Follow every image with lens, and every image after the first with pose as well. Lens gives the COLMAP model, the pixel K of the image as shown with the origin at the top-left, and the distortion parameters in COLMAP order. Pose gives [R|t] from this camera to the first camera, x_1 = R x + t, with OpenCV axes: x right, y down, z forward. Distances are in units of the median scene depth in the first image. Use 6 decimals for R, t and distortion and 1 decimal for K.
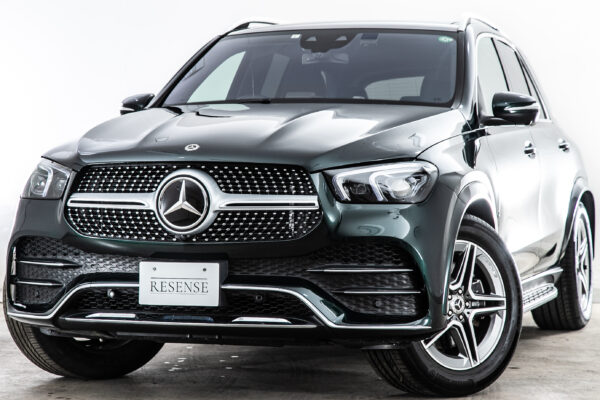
lens RADIAL K [[1602.8, 0, 300.3], [0, 1602.8, 223.1], [0, 0, 1]] dist [0.478033, 0.000000]
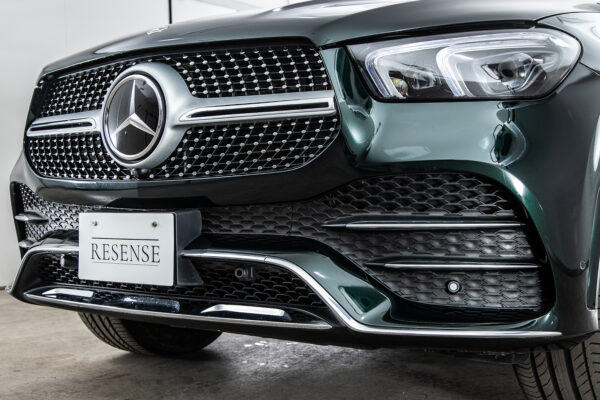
lens RADIAL K [[805.1, 0, 298.3], [0, 805.1, 203.1], [0, 0, 1]] dist [0.114001, 0.000000]
pose [[0.946646, -0.012211, -0.322045, 0.087028], [0.010075, 0.999915, -0.008298, 0.023915], [0.322119, 0.004611, 0.946688, 0.727273]]
